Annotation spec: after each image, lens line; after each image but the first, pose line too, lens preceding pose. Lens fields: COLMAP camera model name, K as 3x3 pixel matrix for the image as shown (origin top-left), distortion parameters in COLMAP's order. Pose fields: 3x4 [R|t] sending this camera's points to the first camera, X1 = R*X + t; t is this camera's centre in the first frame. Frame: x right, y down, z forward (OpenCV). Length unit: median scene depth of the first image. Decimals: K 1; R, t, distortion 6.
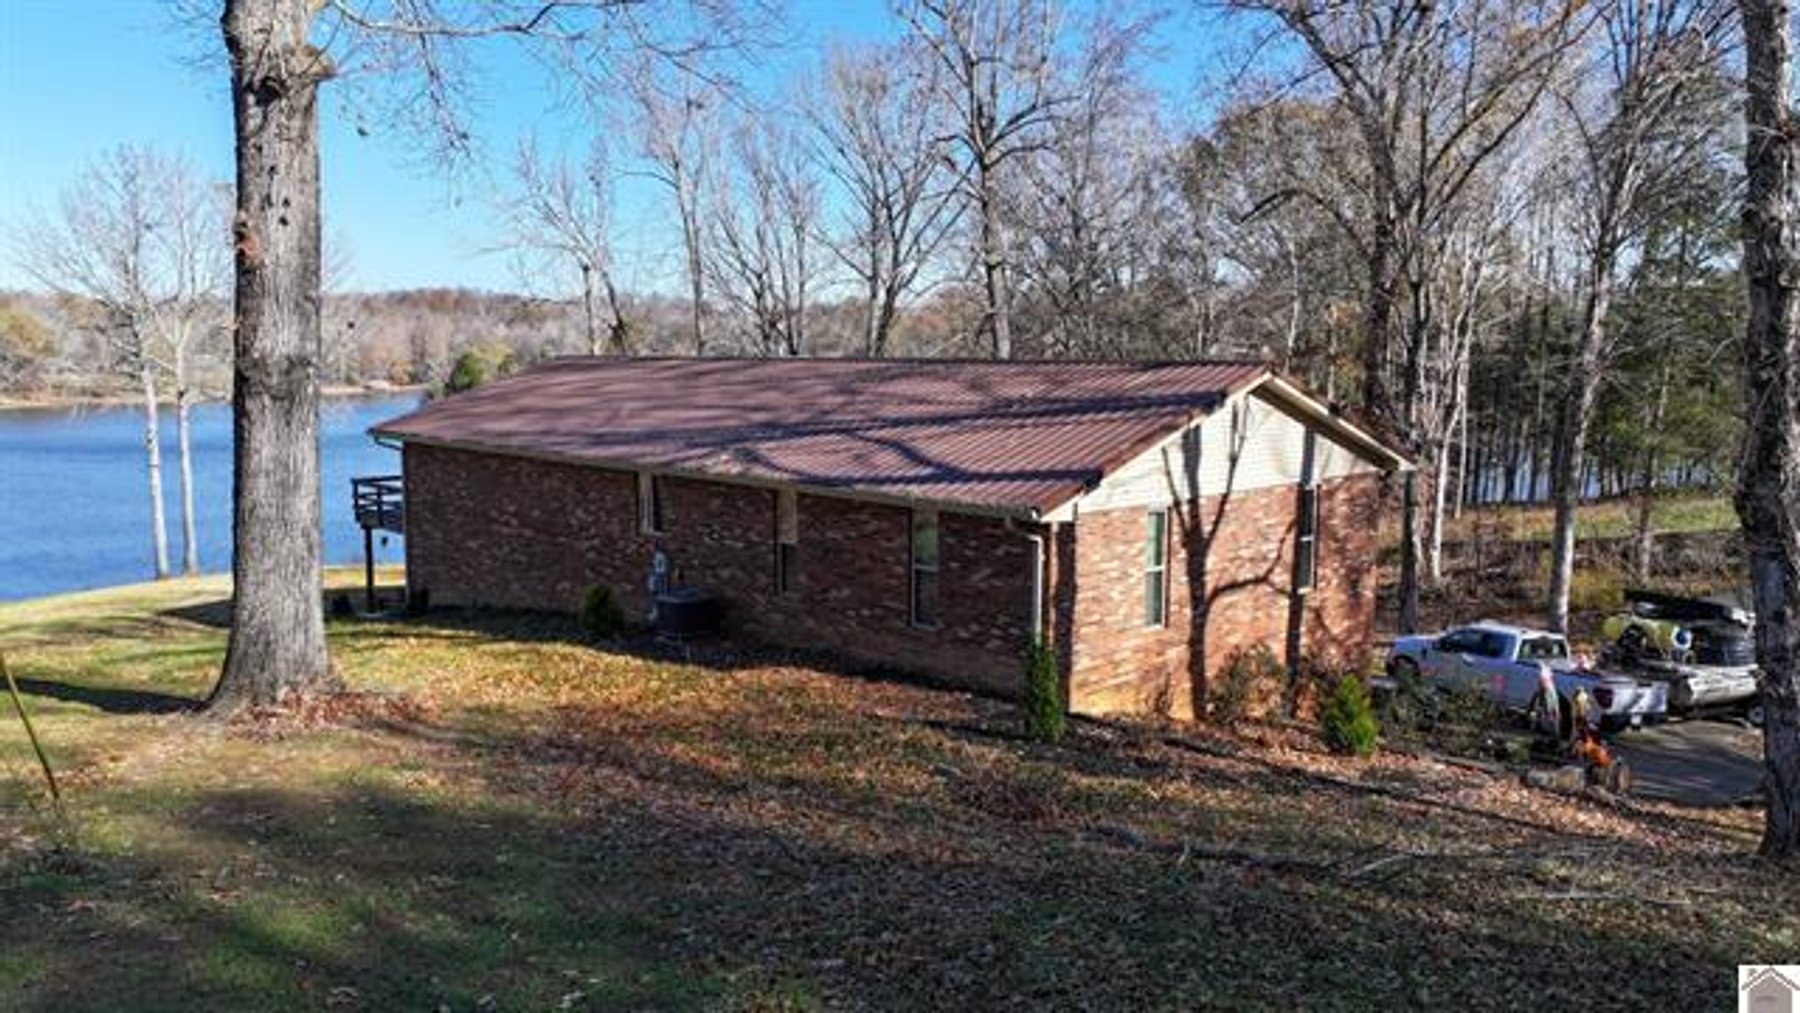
lens RADIAL K [[1243.9, 0, 893.8], [0, 1243.9, 506.4], [0, 0, 1]] dist [0.012903, -0.000850]
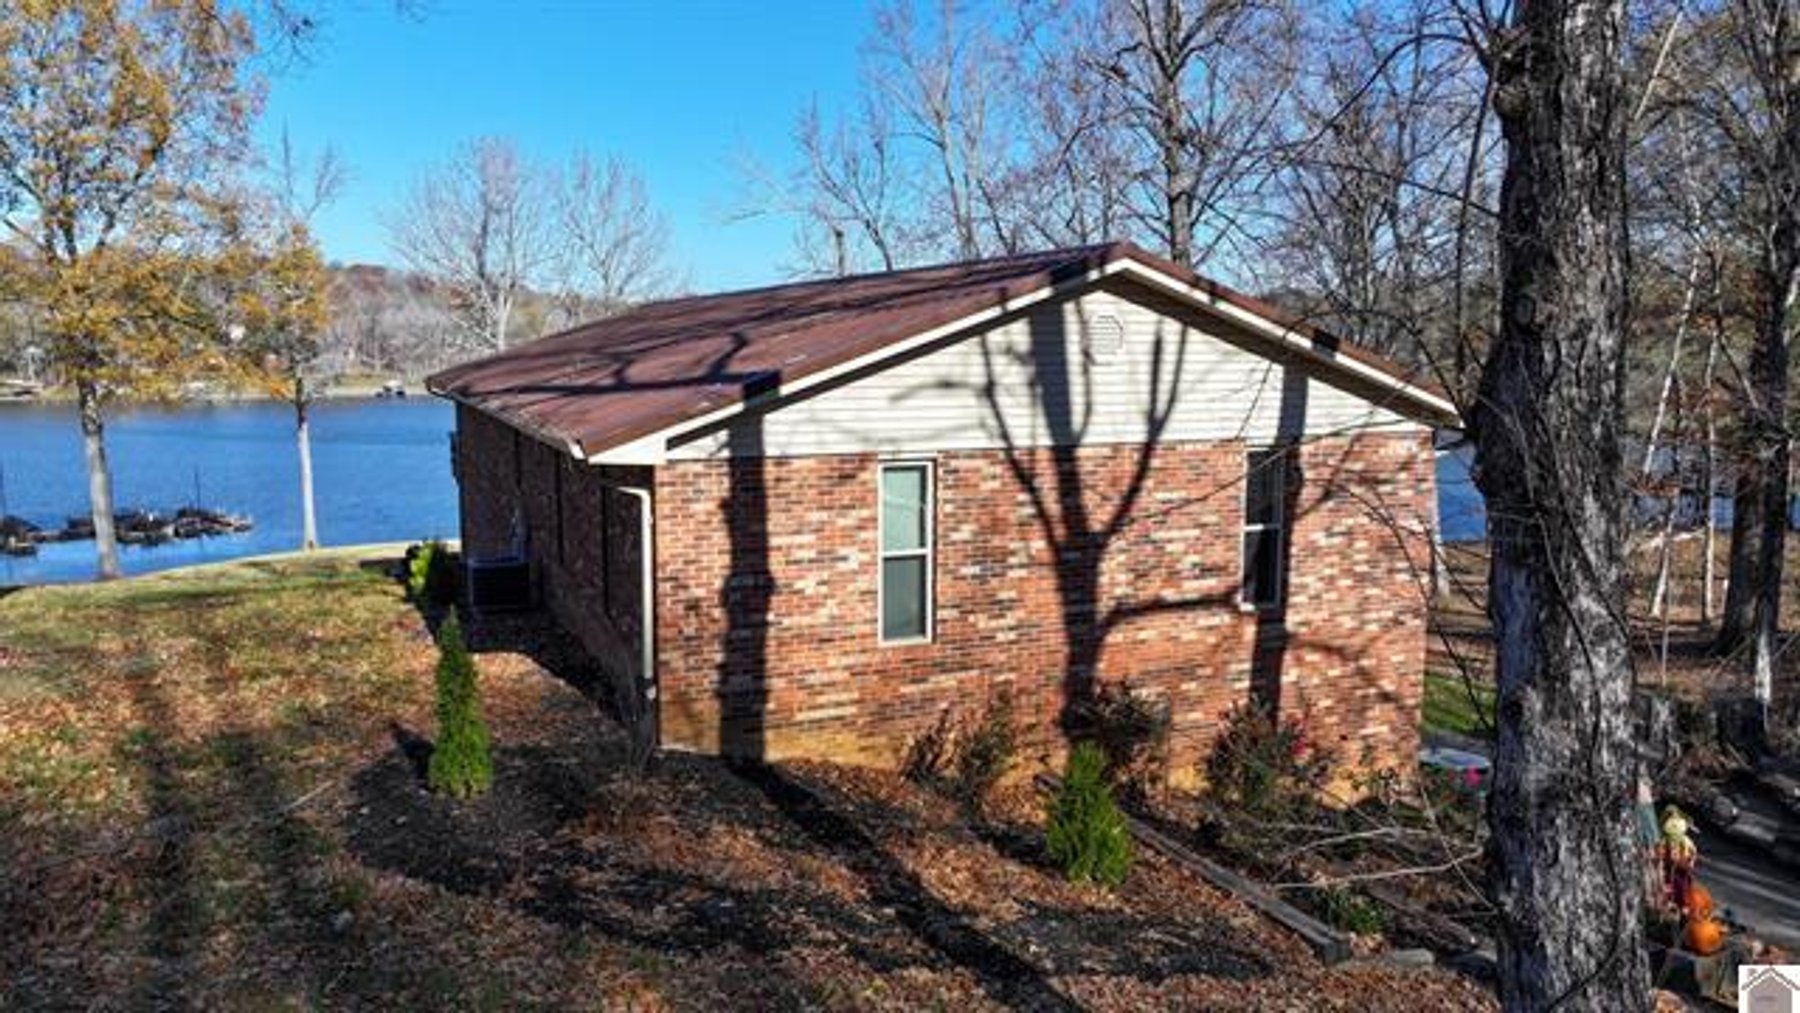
lens RADIAL K [[1243.9, 0, 904.0], [0, 1243.9, 507.0], [0, 0, 1]] dist [0.012903, -0.000850]
pose [[0.945243, 0.042779, -0.323553, 0.418816], [-0.040638, 0.999084, 0.013372, 0.017018], [0.323828, 0.000509, 0.946116, 0.366723]]
